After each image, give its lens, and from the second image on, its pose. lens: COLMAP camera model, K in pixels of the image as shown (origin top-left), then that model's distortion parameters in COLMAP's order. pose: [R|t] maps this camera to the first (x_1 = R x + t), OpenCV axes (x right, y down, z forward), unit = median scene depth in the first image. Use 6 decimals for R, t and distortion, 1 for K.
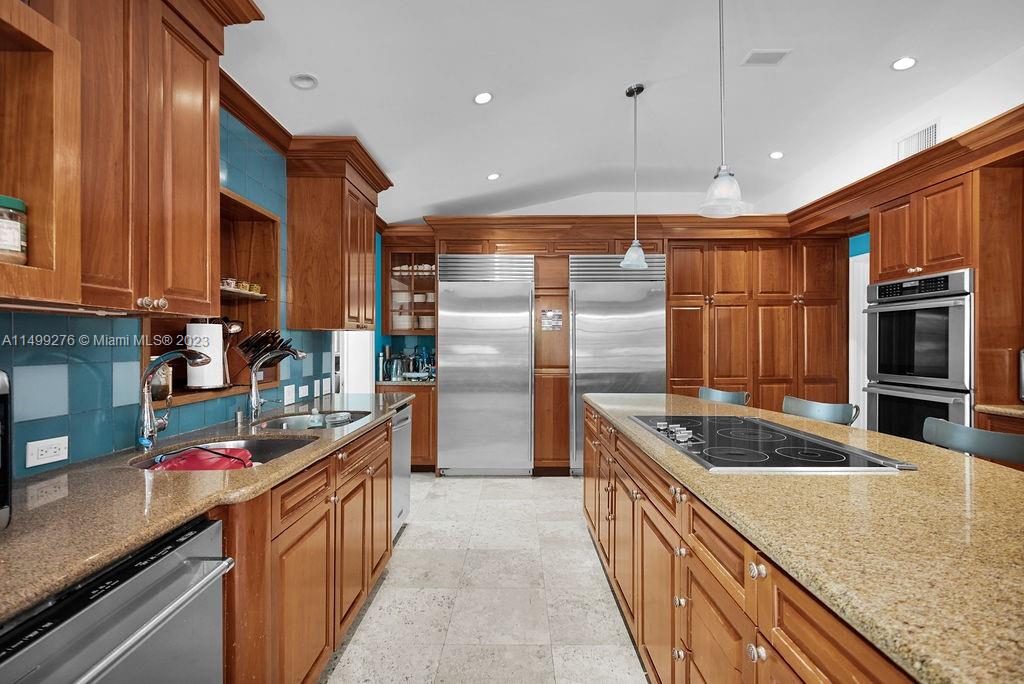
lens RADIAL K [[451.0, 0, 512.0], [0, 451.0, 342.0], [0, 0, 1]] dist [-0.000257, -0.000036]
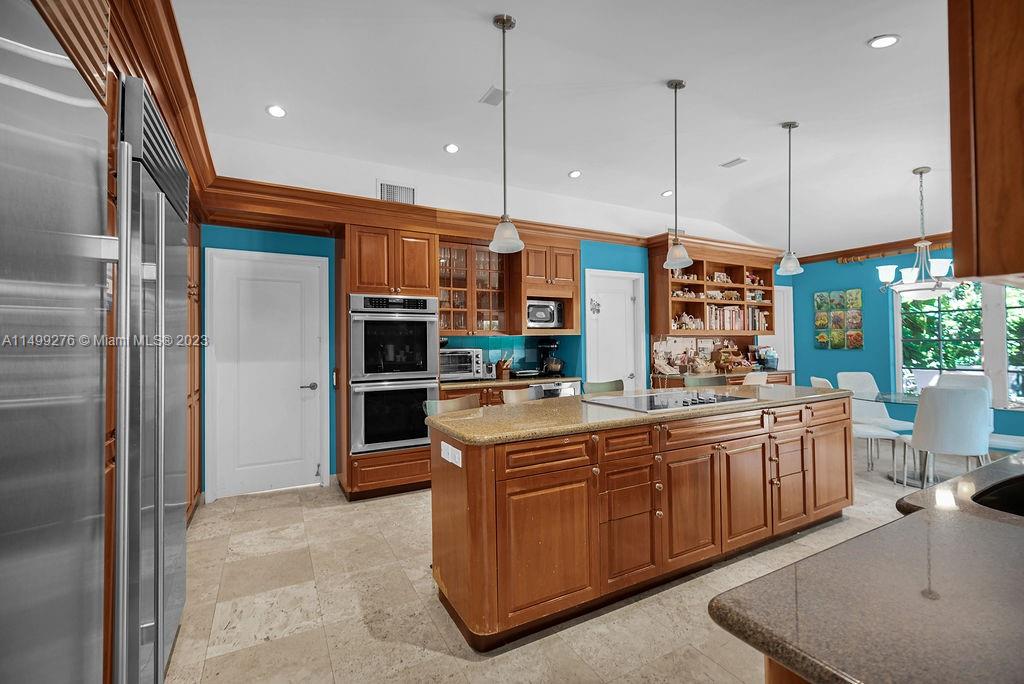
lens RADIAL K [[451.0, 0, 512.0], [0, 451.0, 342.0], [0, 0, 1]] dist [-0.000257, -0.000036]
pose [[-0.483474, 0.006647, 0.875333, -0.434476], [0.007192, 0.999968, -0.003621, -0.003129], [-0.875329, 0.004545, -0.483507, 1.445795]]
